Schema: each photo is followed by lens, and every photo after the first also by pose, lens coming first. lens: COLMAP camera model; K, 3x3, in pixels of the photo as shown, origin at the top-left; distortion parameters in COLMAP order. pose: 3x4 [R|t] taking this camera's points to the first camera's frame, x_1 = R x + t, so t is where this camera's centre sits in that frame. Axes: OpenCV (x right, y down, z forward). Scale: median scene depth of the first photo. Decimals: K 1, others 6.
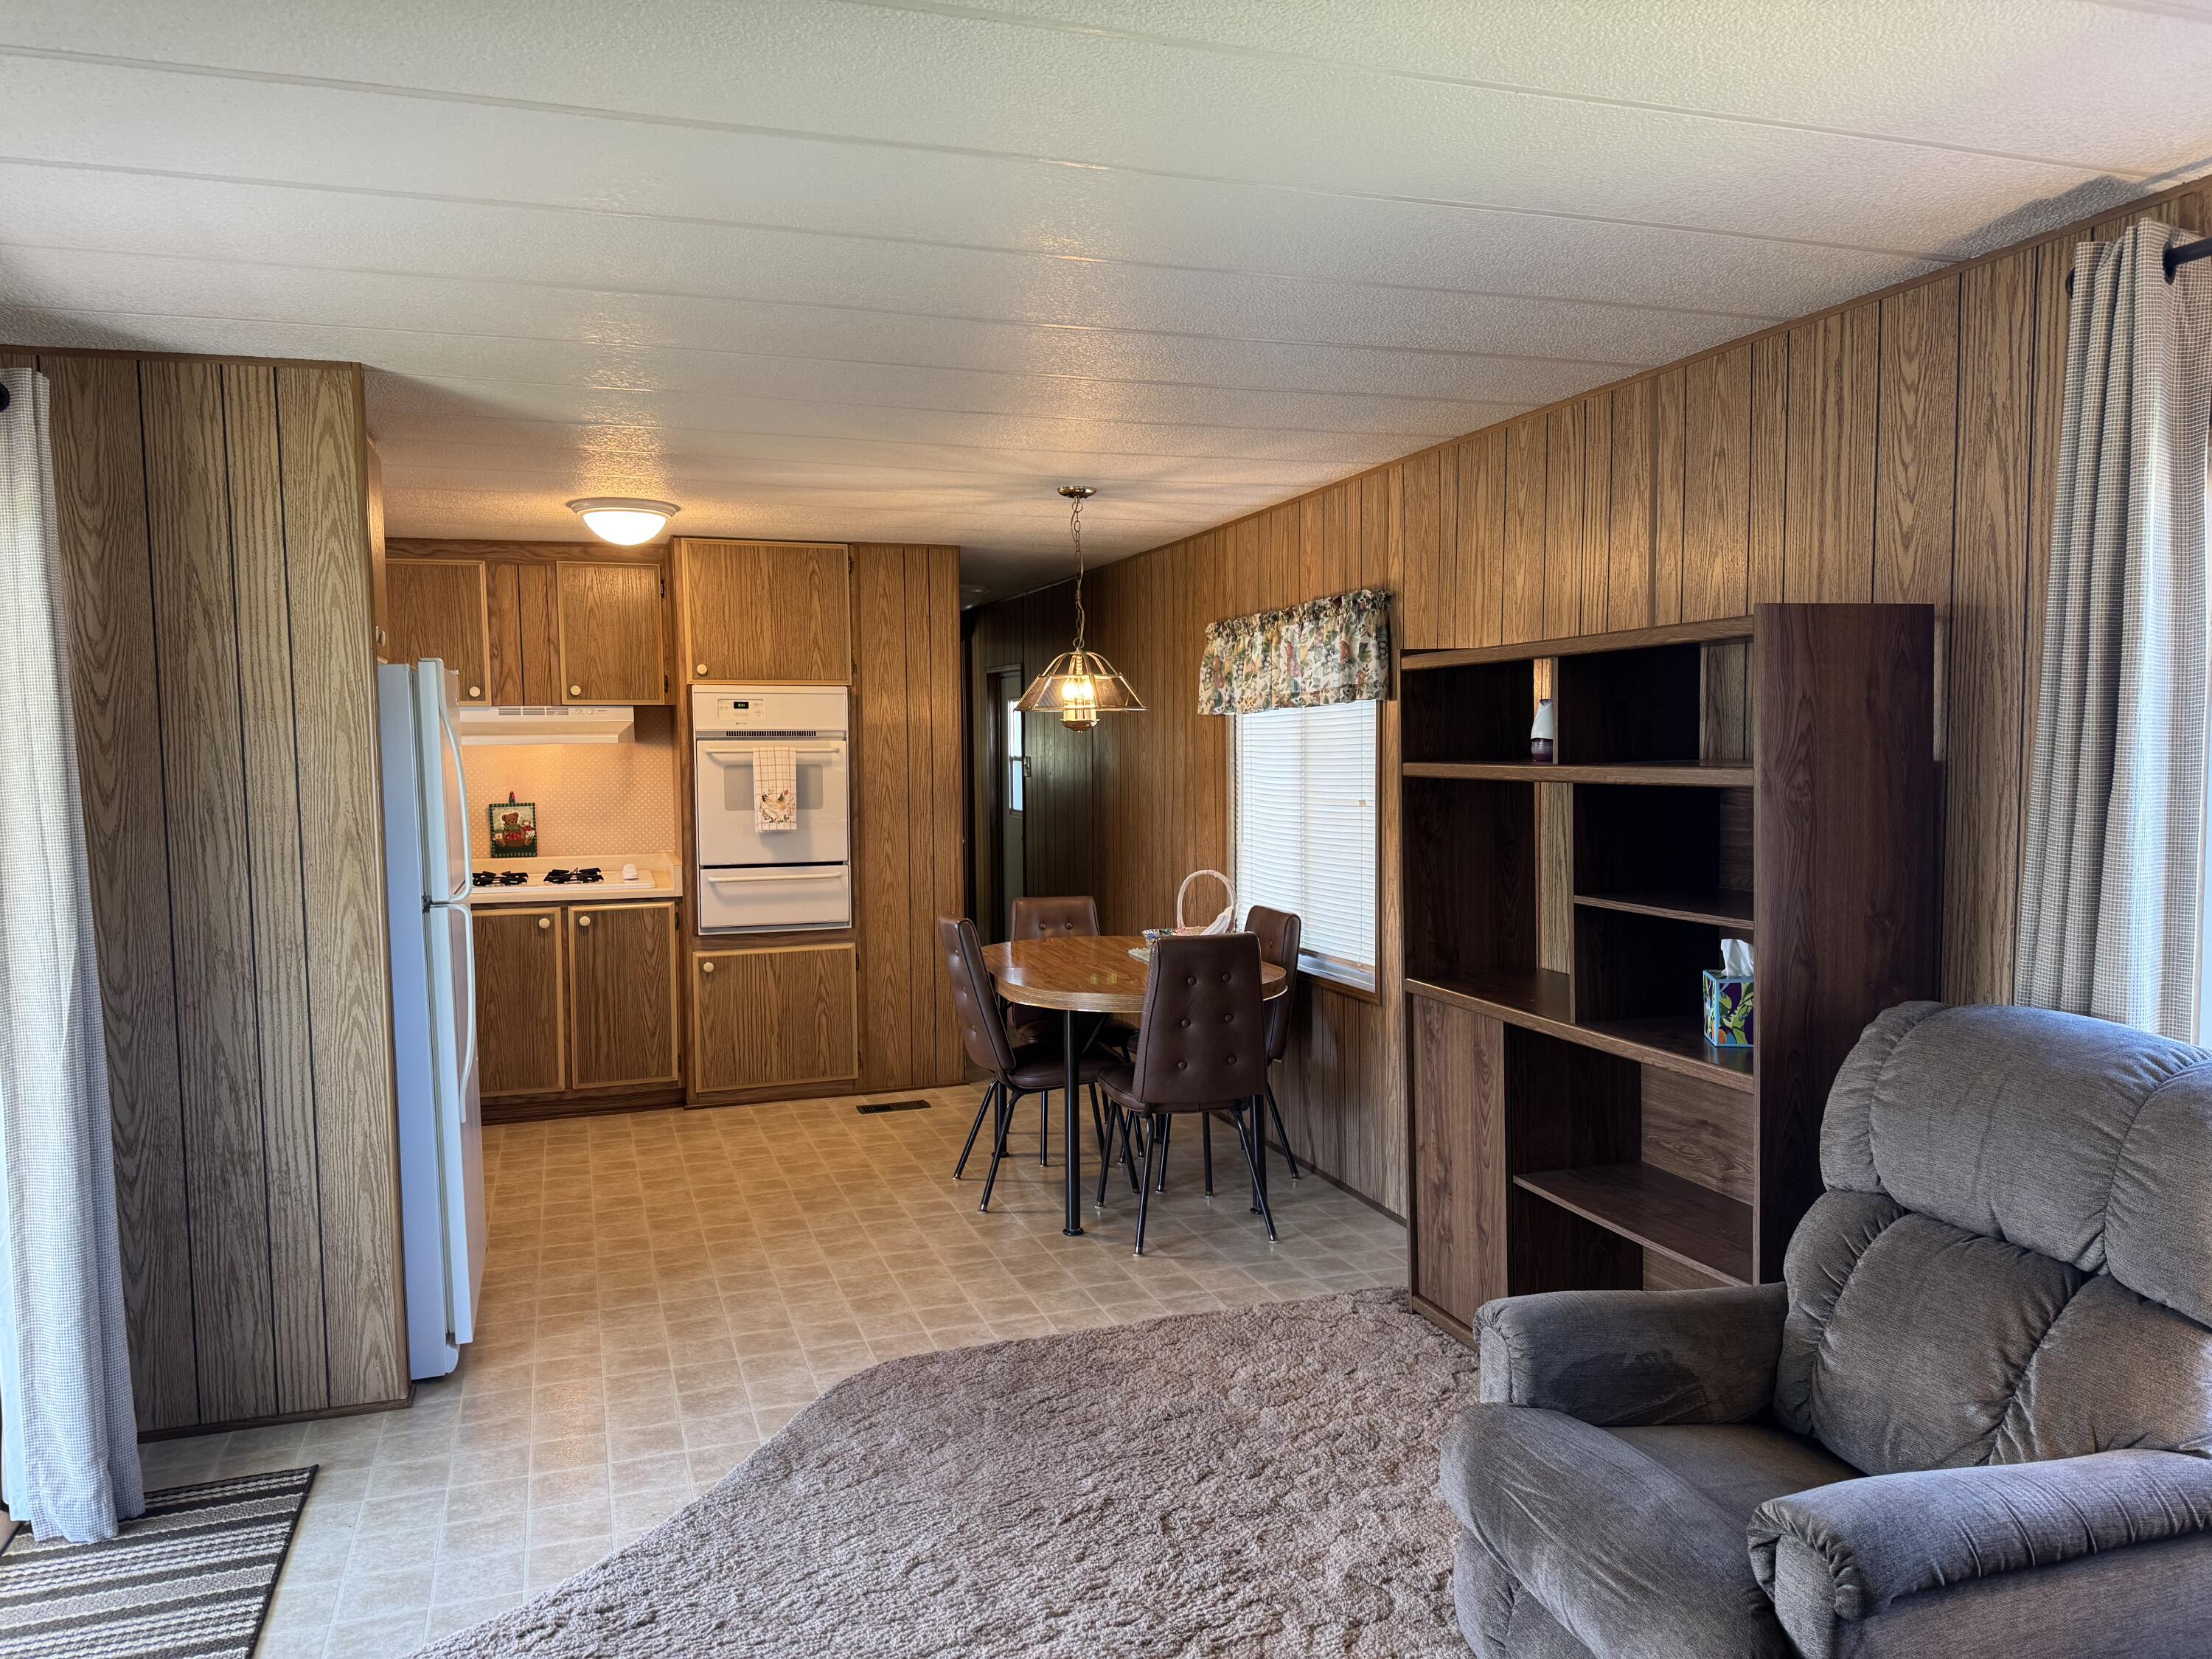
lens RADIAL K [[1544.2, 0, 1112.2], [0, 1544.2, 824.6], [0, 0, 1]] dist [0.103334, -0.153131]
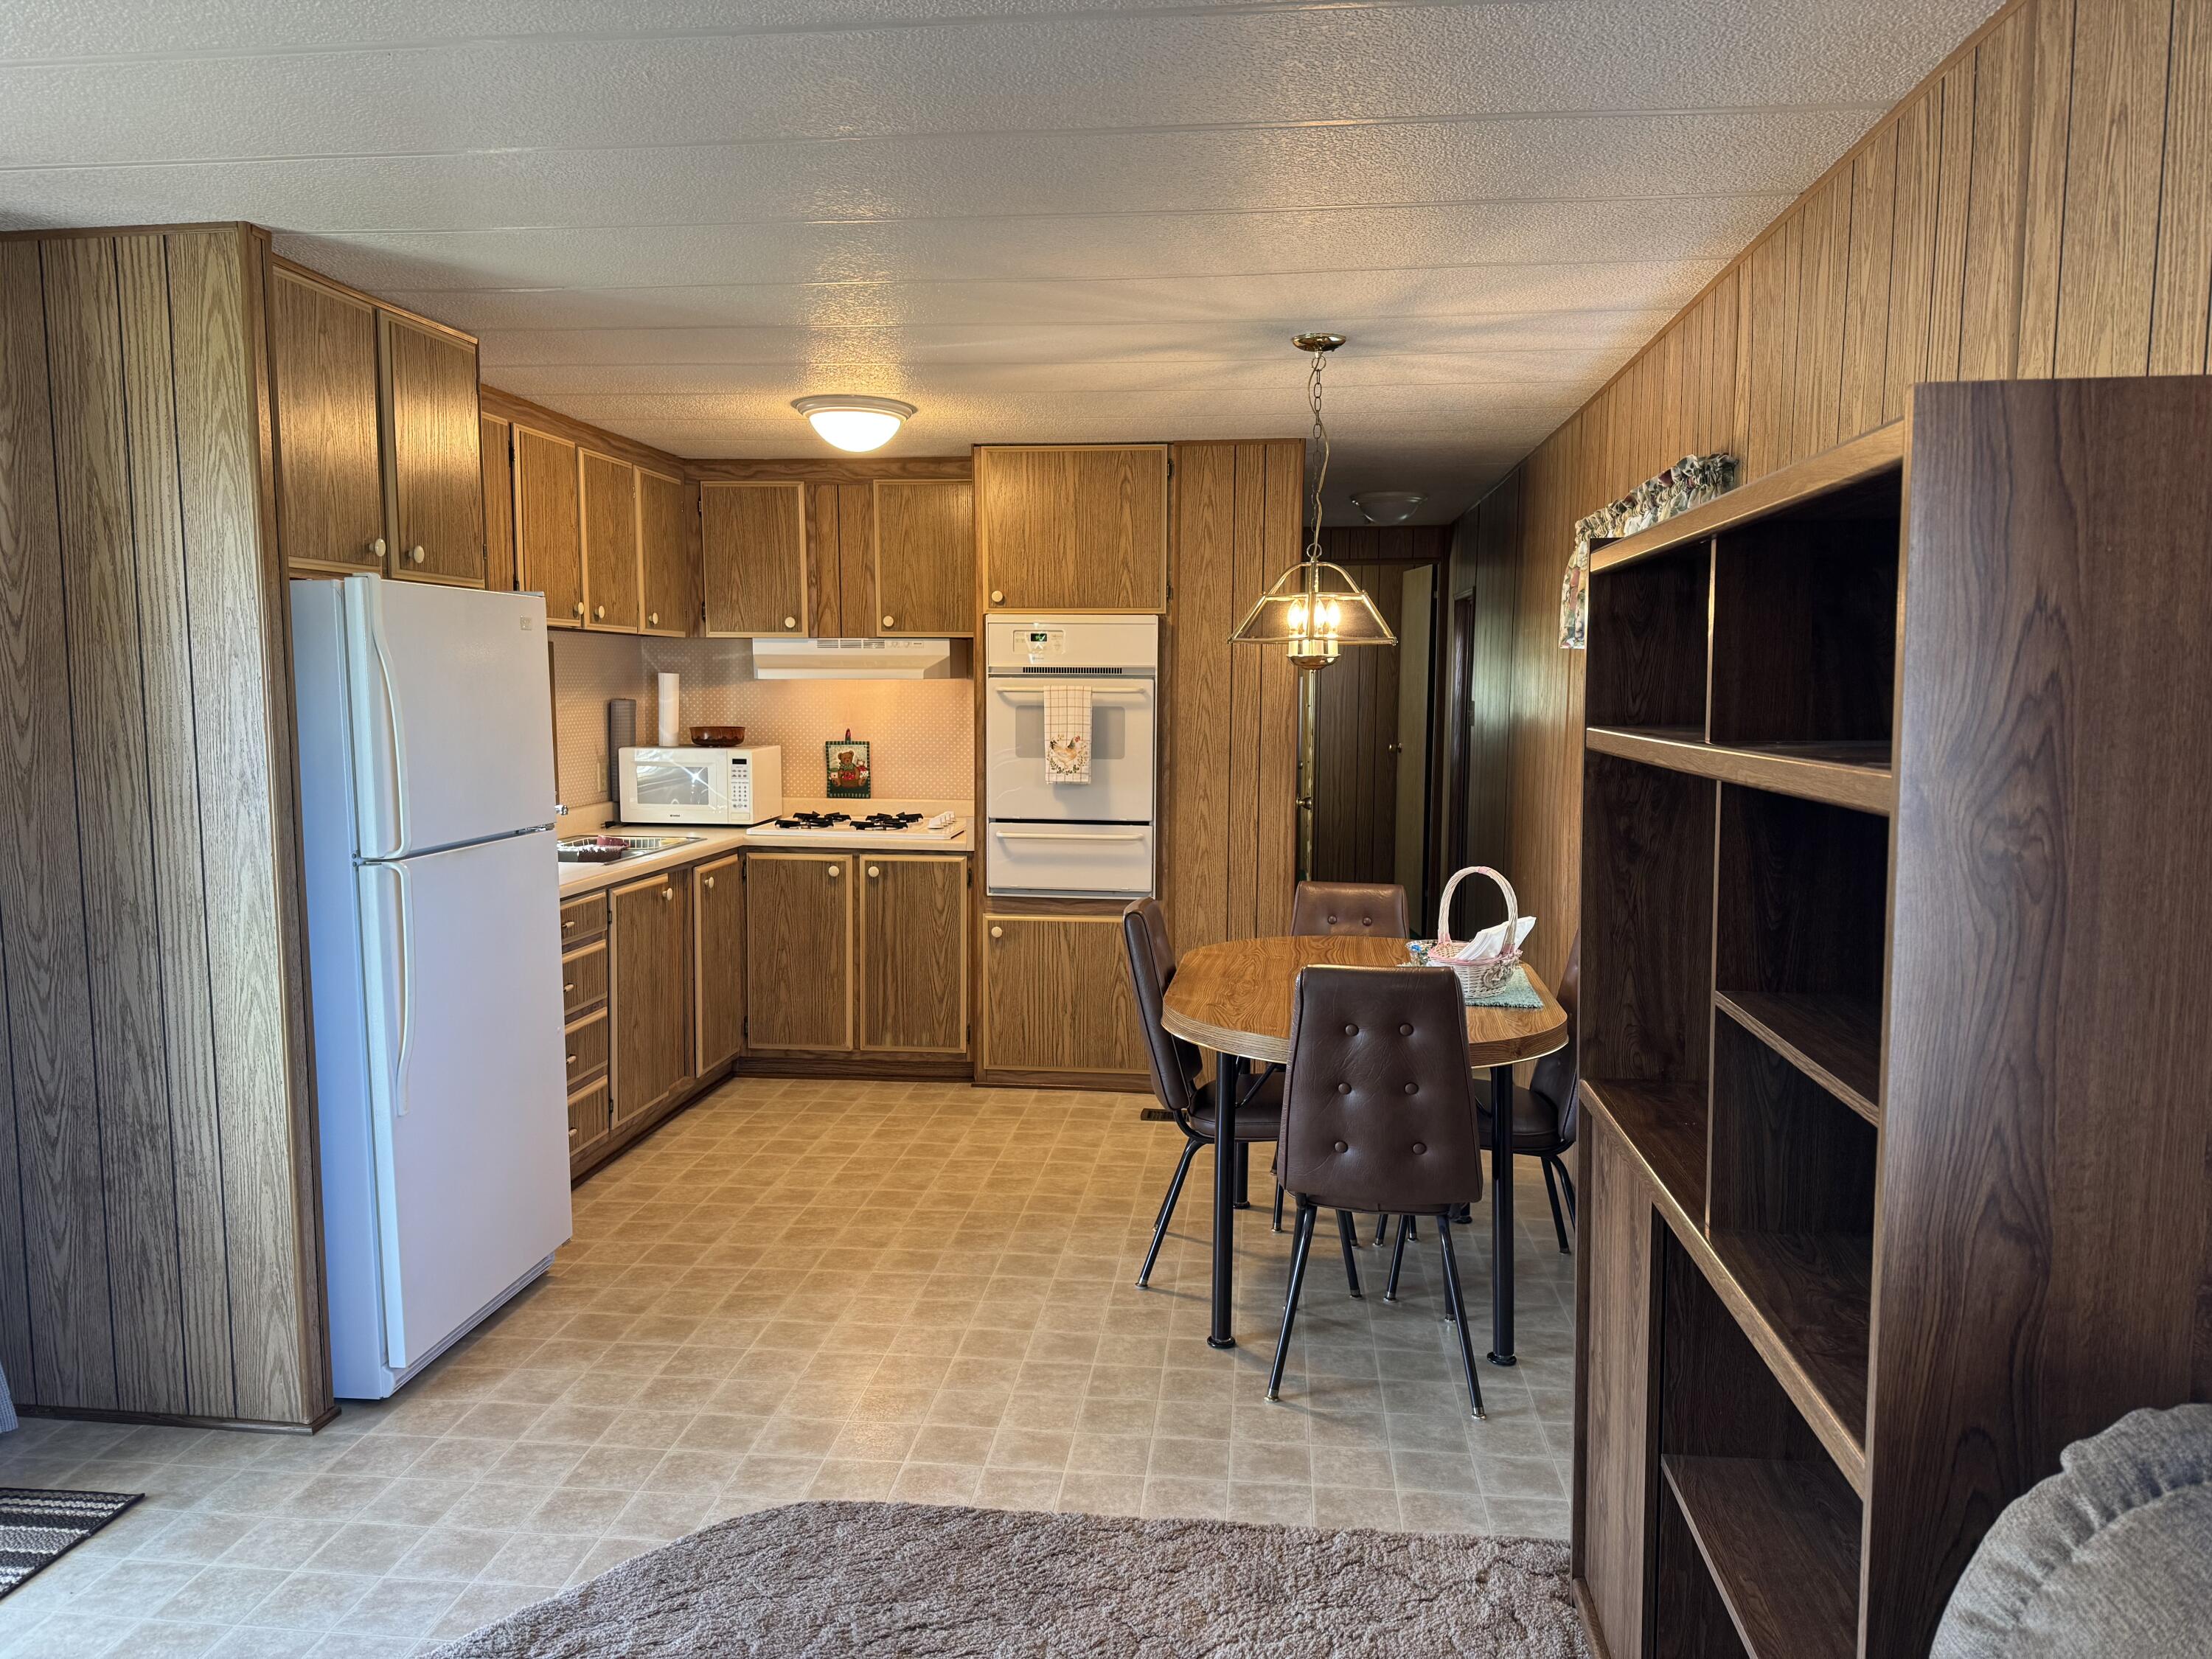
lens RADIAL K [[1544.2, 0, 1112.2], [0, 1544.2, 824.6], [0, 0, 1]] dist [0.103334, -0.153131]
pose [[0.906364, 0.054134, -0.419015, 0.178914], [-0.037748, 0.998167, 0.047306, -0.015246], [0.420808, -0.027059, 0.906746, 0.238575]]
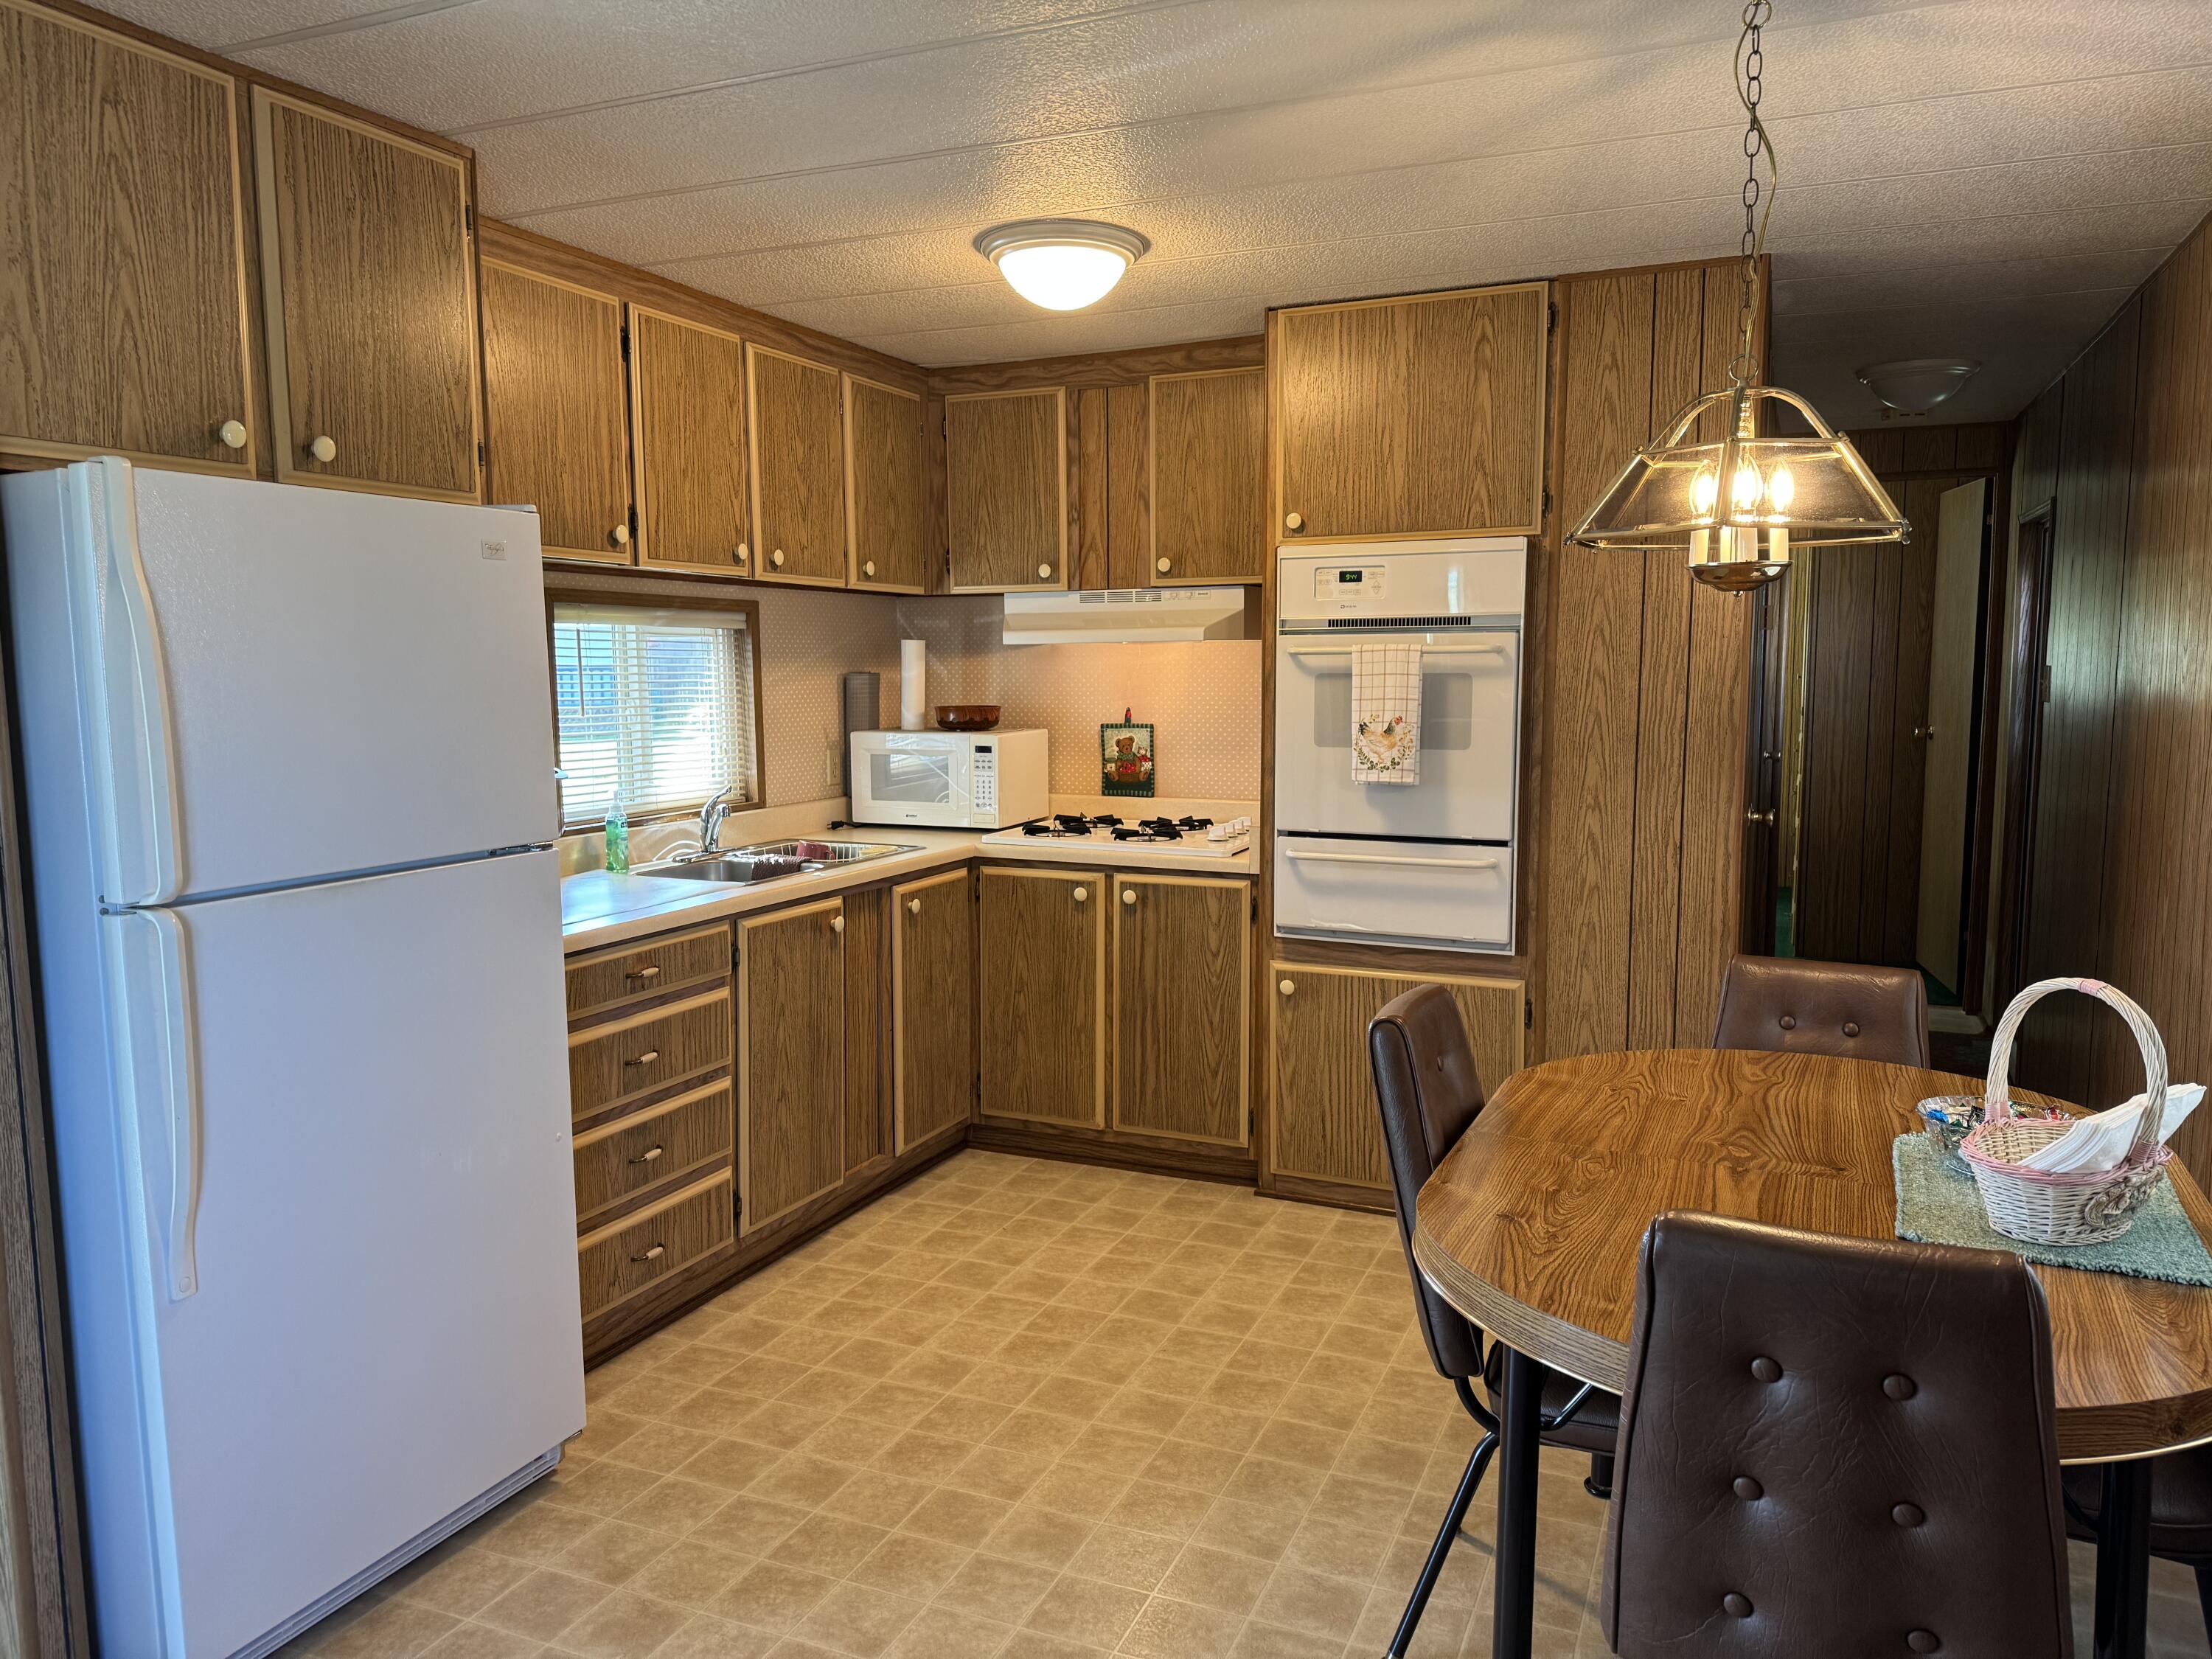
lens RADIAL K [[1542.5, 0, 1093.1], [0, 1542.5, 824.7], [0, 0, 1]] dist [0.150020, -0.255366]
pose [[0.735962, 0.077377, -0.672587, 0.115323], [-0.040237, 0.996690, 0.070634, -0.019080], [0.675827, -0.024922, 0.736639, 0.501000]]
